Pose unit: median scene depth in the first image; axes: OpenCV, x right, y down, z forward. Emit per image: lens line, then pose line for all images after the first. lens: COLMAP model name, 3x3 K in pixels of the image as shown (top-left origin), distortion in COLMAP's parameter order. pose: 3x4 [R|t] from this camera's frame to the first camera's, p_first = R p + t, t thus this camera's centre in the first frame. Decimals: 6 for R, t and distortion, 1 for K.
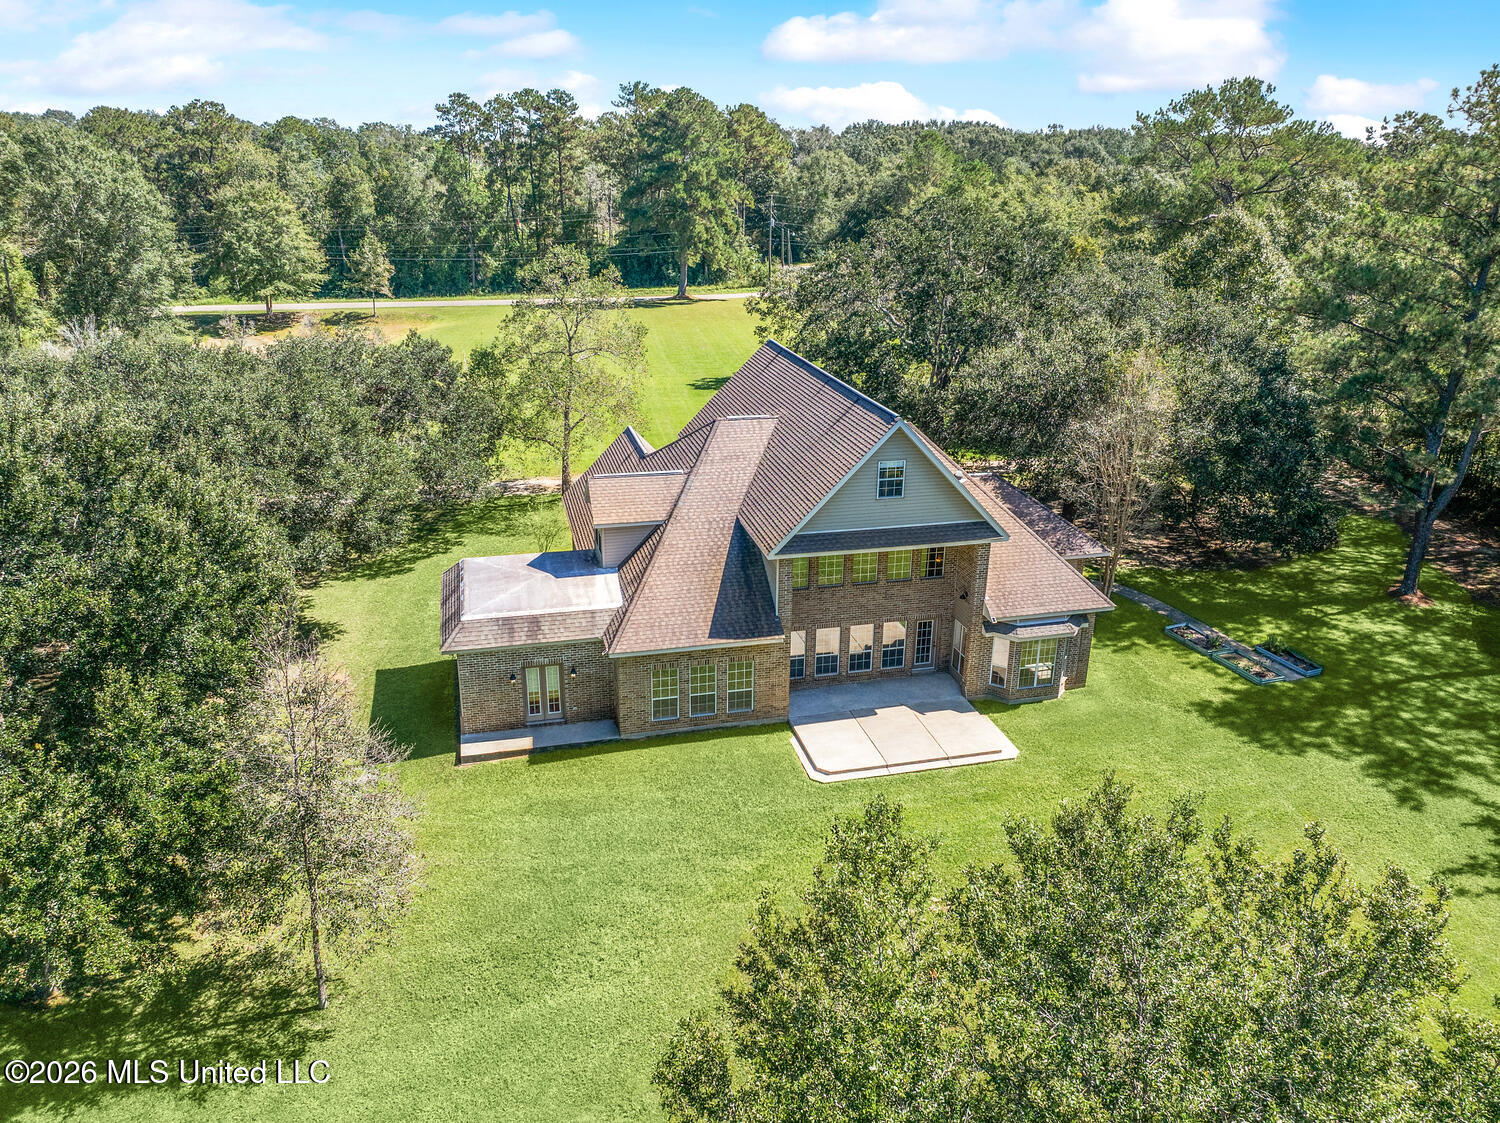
lens RADIAL K [[1073.1, 0, 750.0], [0, 1073.1, 561.5], [0, 0, 1]] dist [-0.029712, 0.000813]
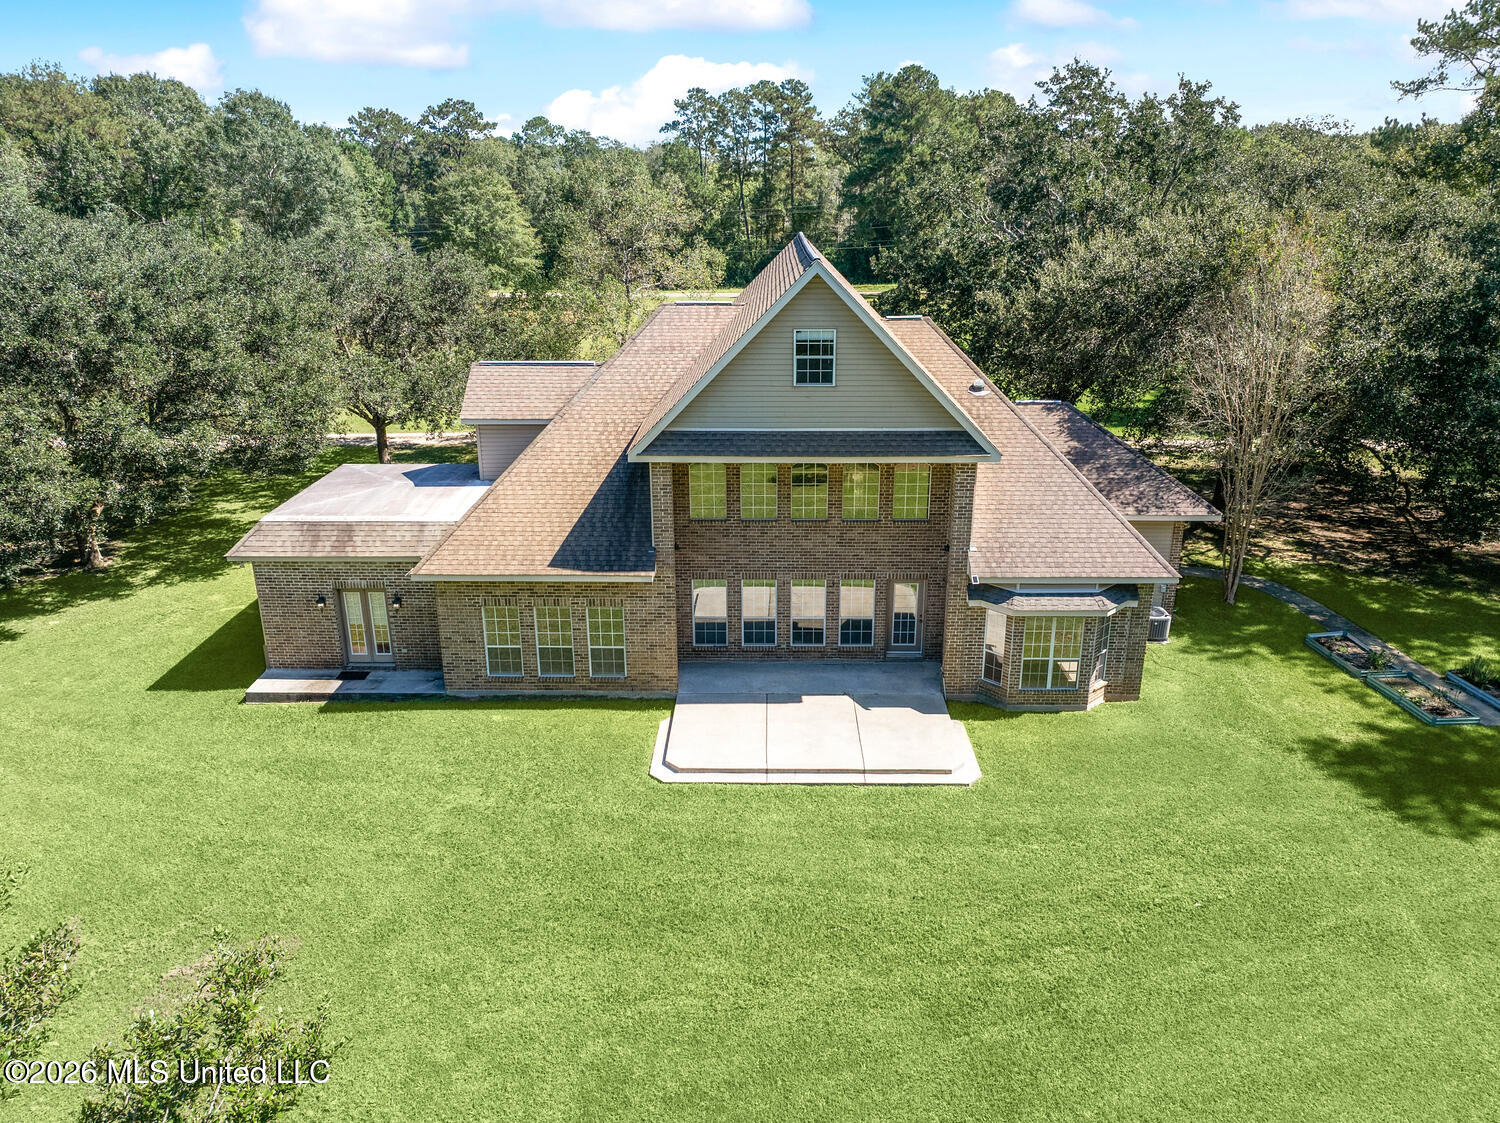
lens RADIAL K [[1062.9, 0, 753.5], [0, 1062.9, 568.9], [0, 0, 1]] dist [-0.035398, 0.001624]
pose [[0.964377, 0.071333, -0.254733, 0.242996], [-0.076662, 0.996996, -0.011041, 0.061119], [0.253180, 0.030176, 0.966948, 0.293240]]
